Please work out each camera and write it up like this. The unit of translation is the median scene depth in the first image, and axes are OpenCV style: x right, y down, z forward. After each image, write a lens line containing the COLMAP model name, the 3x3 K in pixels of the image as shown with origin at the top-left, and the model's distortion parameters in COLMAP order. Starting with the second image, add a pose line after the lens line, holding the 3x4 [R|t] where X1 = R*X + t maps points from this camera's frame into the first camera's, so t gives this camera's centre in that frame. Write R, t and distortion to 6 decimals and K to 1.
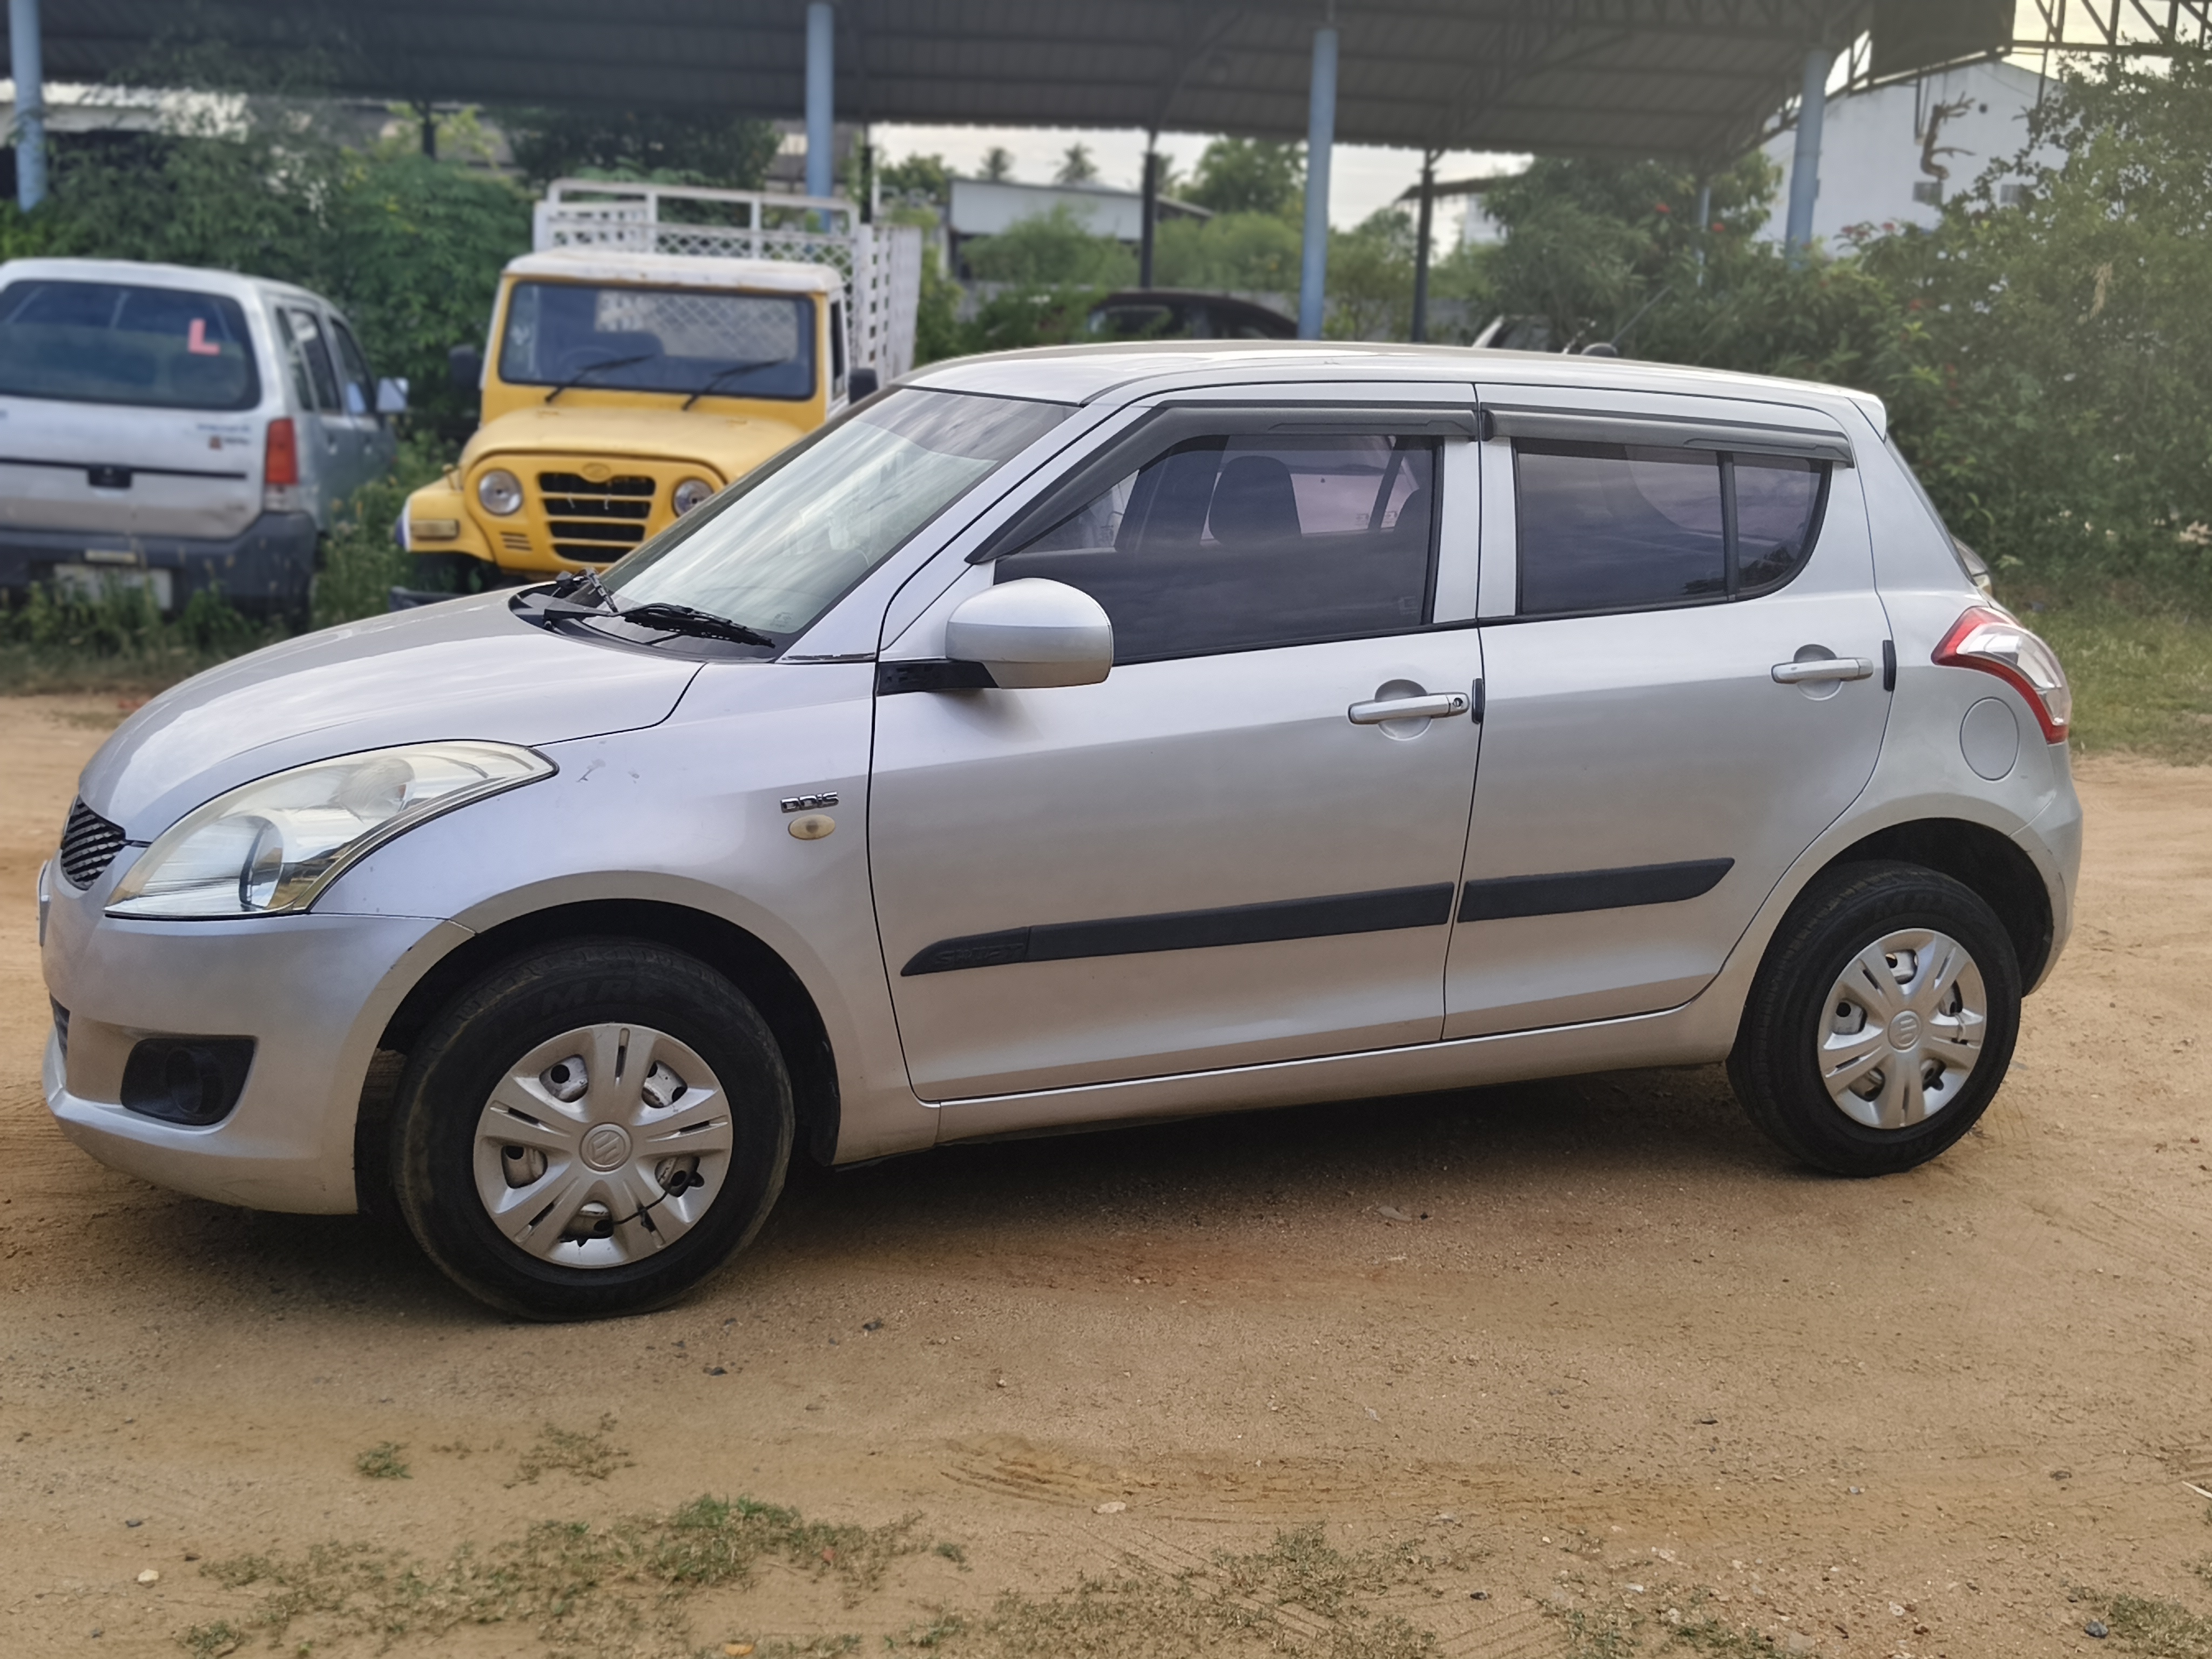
lens RADIAL K [[2312.0, 0, 1090.3], [0, 2312.0, 823.1], [0, 0, 1]] dist [0.013311, 0.000000]
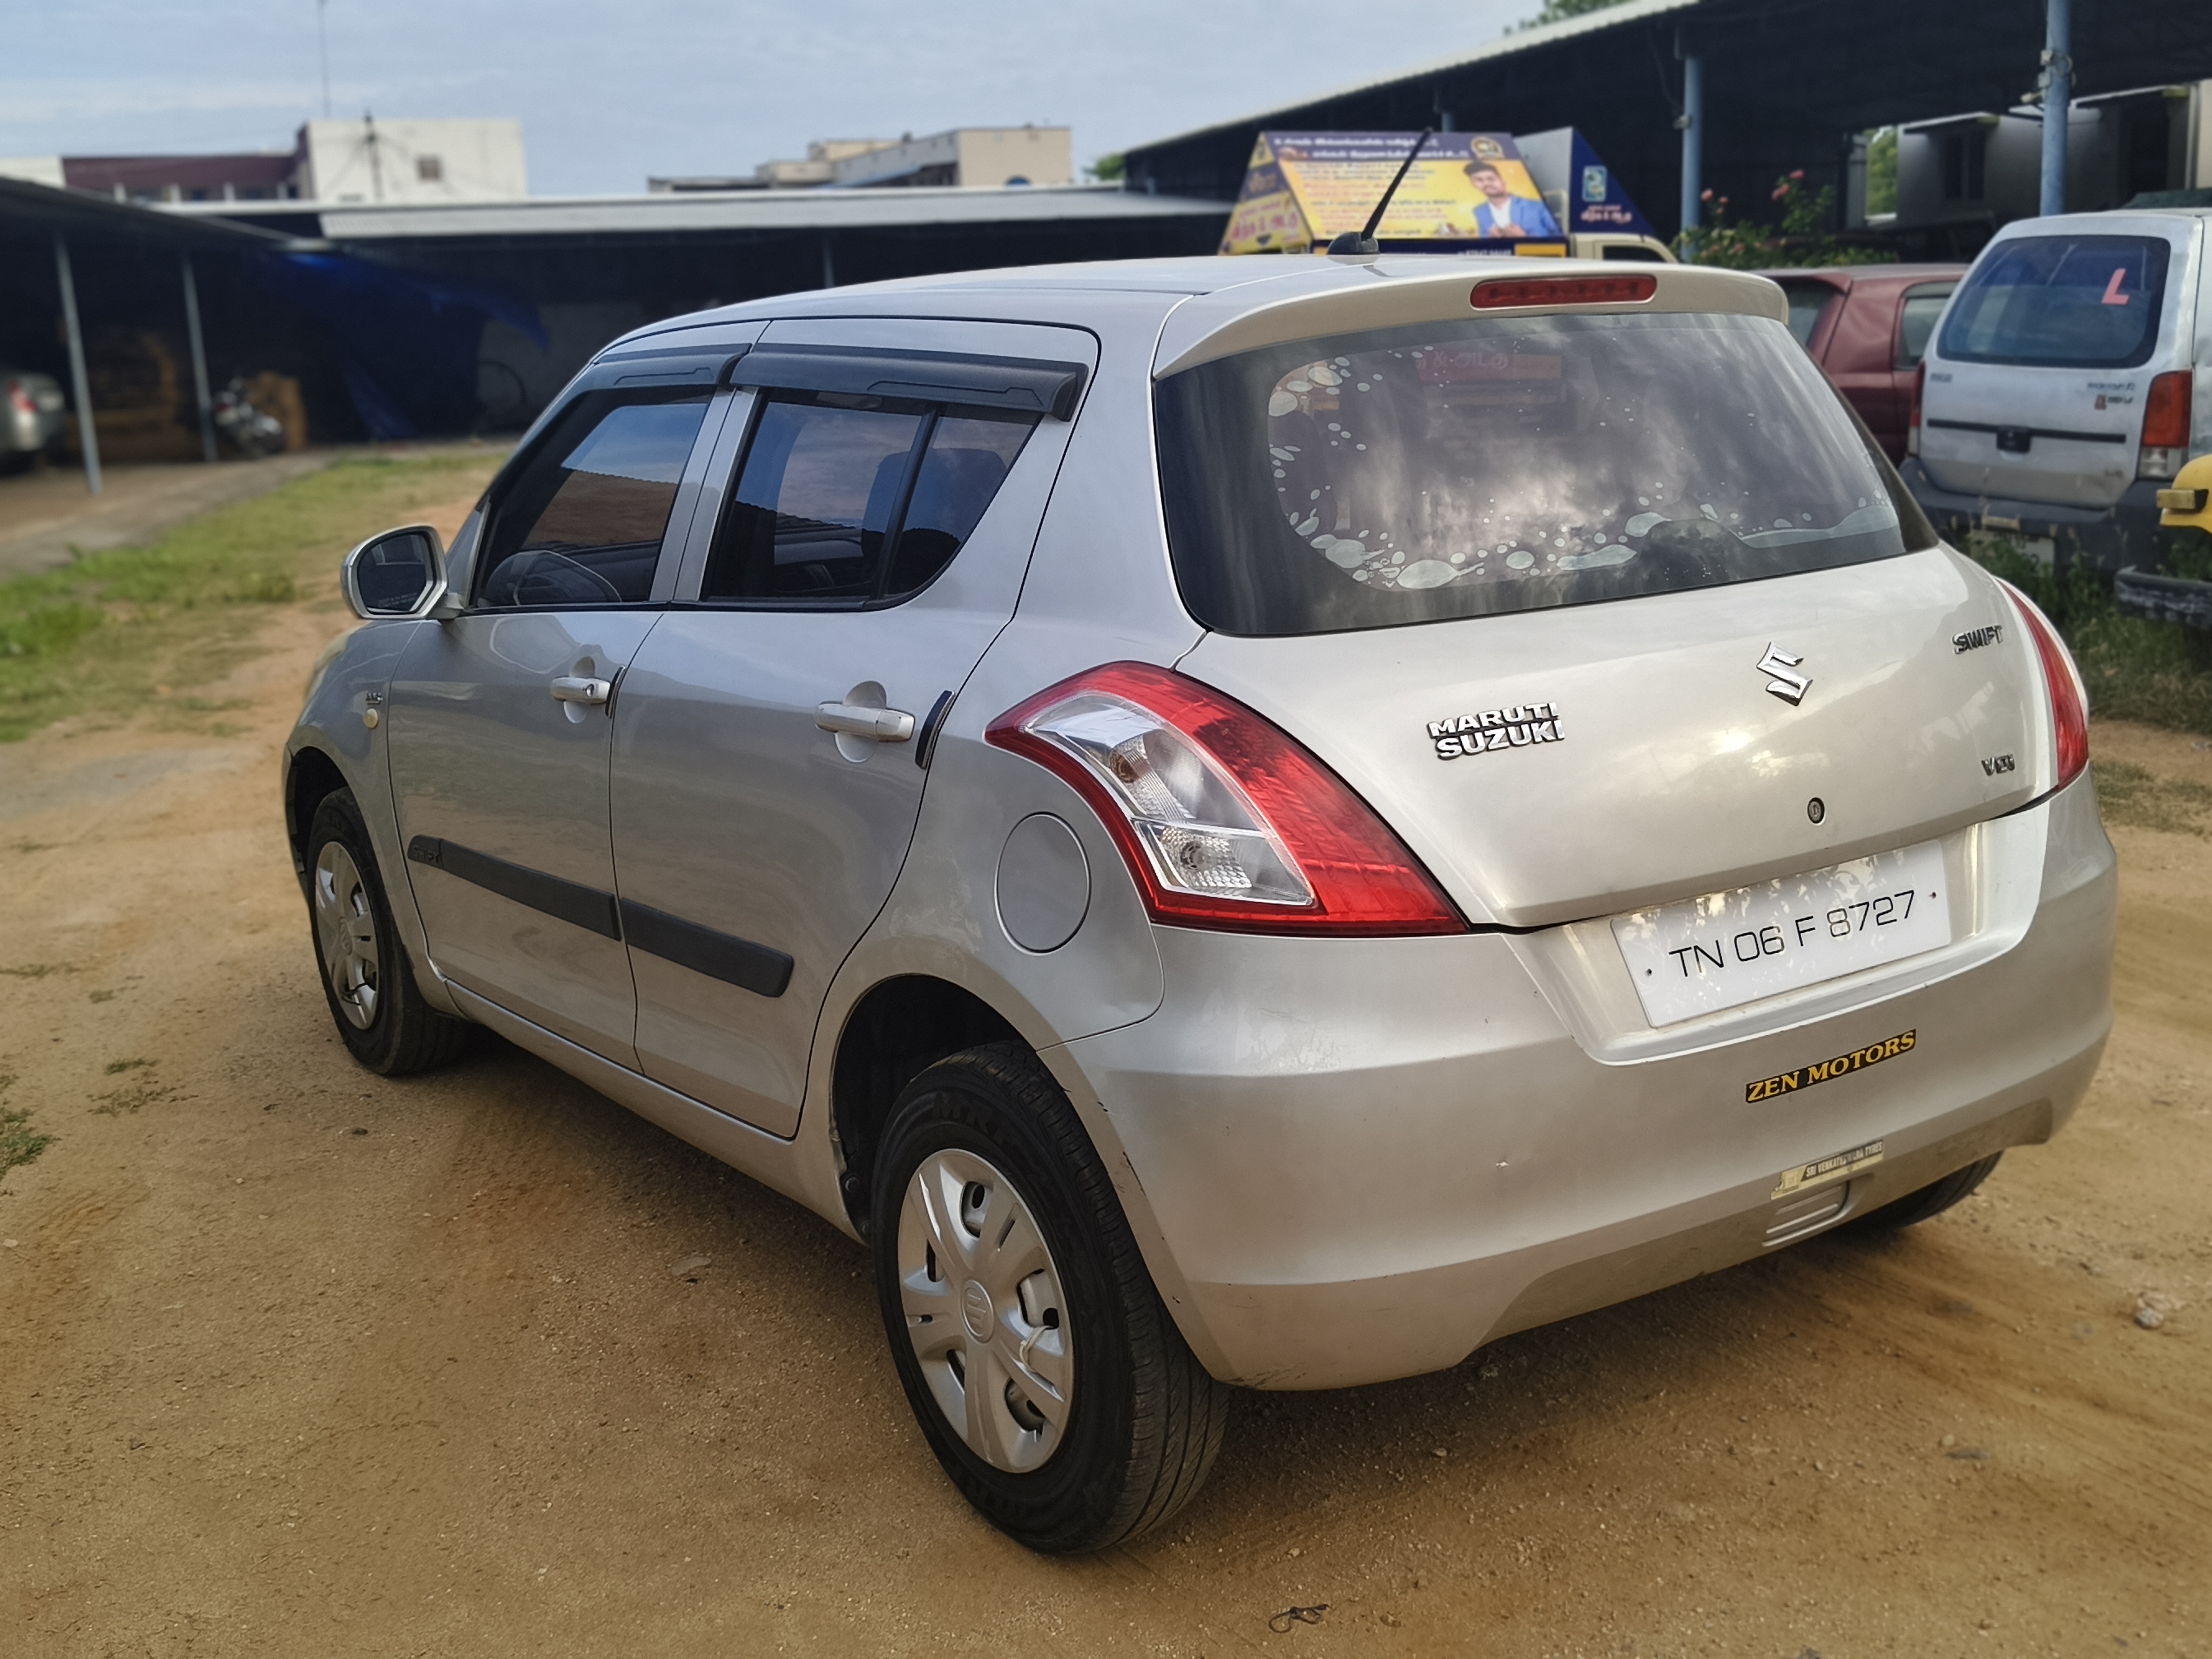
lens RADIAL K [[2312.0, 0, 1088.6], [0, 2312.0, 828.8], [0, 0, 1]] dist [0.013311, 0.000000]
pose [[0.240363, 0.159741, -0.957449, 0.934209], [-0.143642, 0.981360, 0.127670, -0.123924], [0.959996, 0.106842, 0.258829, 0.845152]]
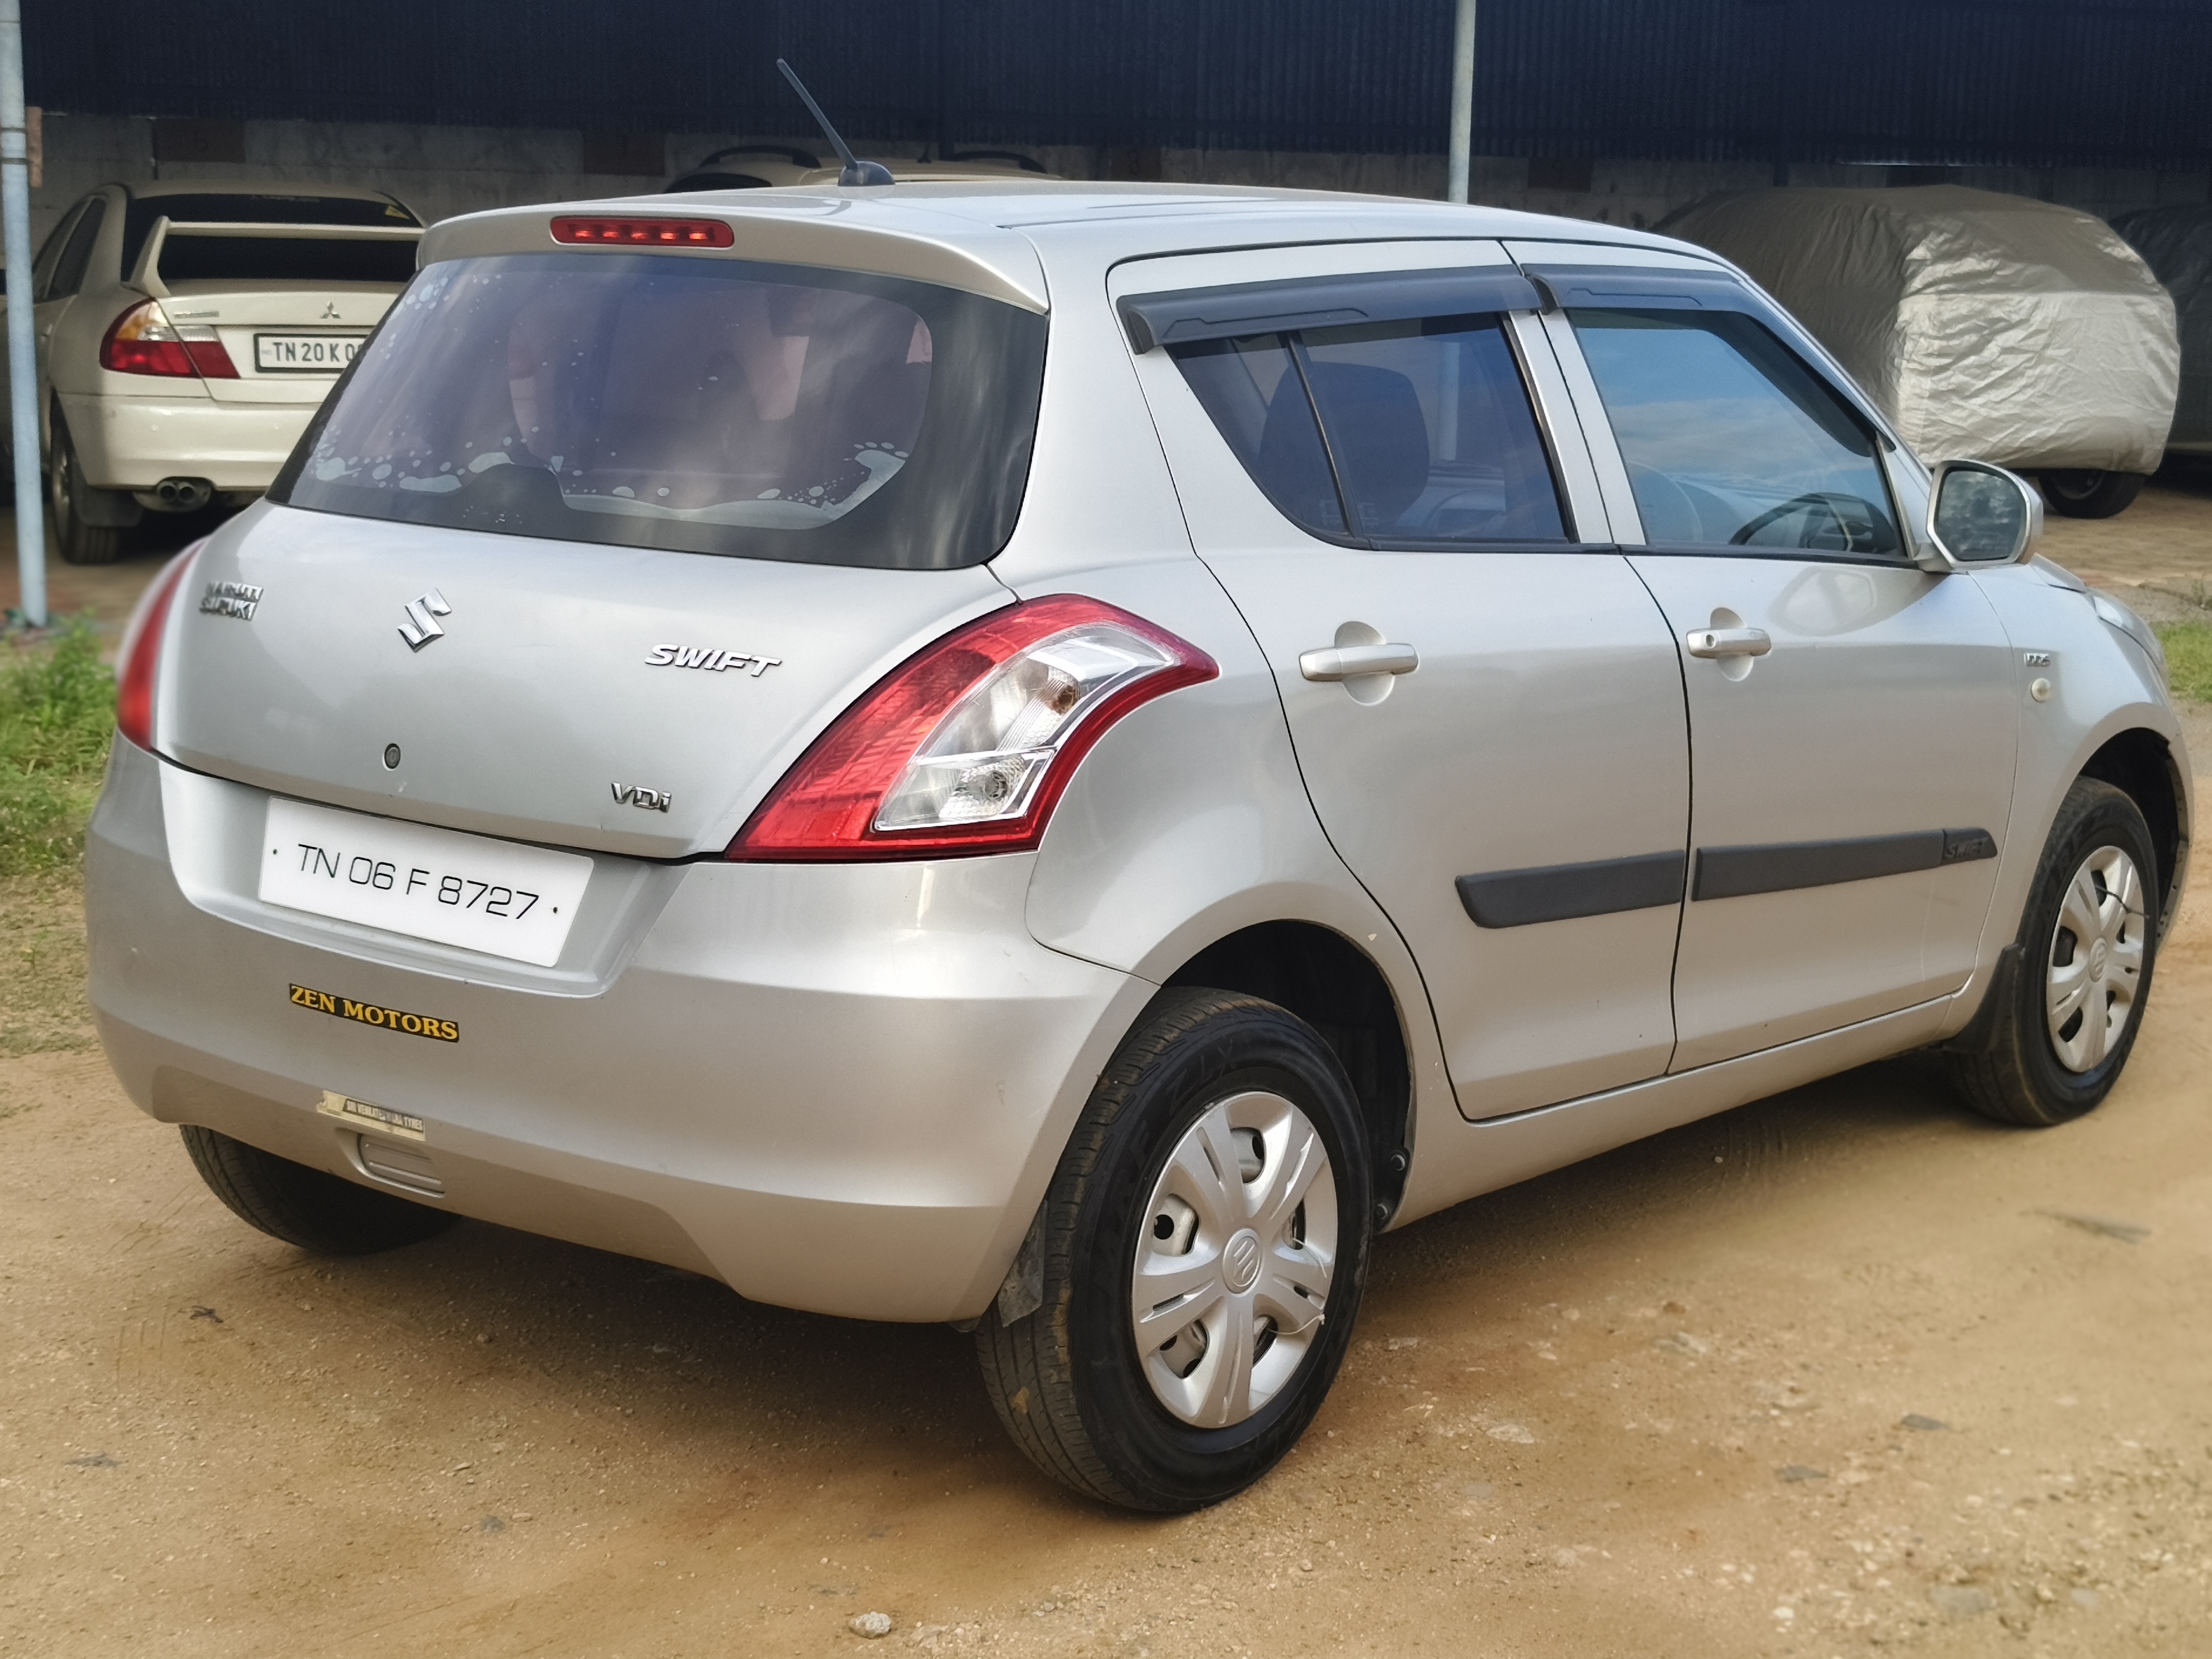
lens RADIAL K [[3247.5, 0, 1134.1], [0, 3247.5, 892.2], [0, 0, 1]] dist [0.061039, 0.000000]
pose [[-0.856479, 0.048998, -0.513851, 0.679341], [-0.152857, 0.926759, 0.343150, -0.361553], [0.493029, 0.372447, -0.786260, 1.935079]]
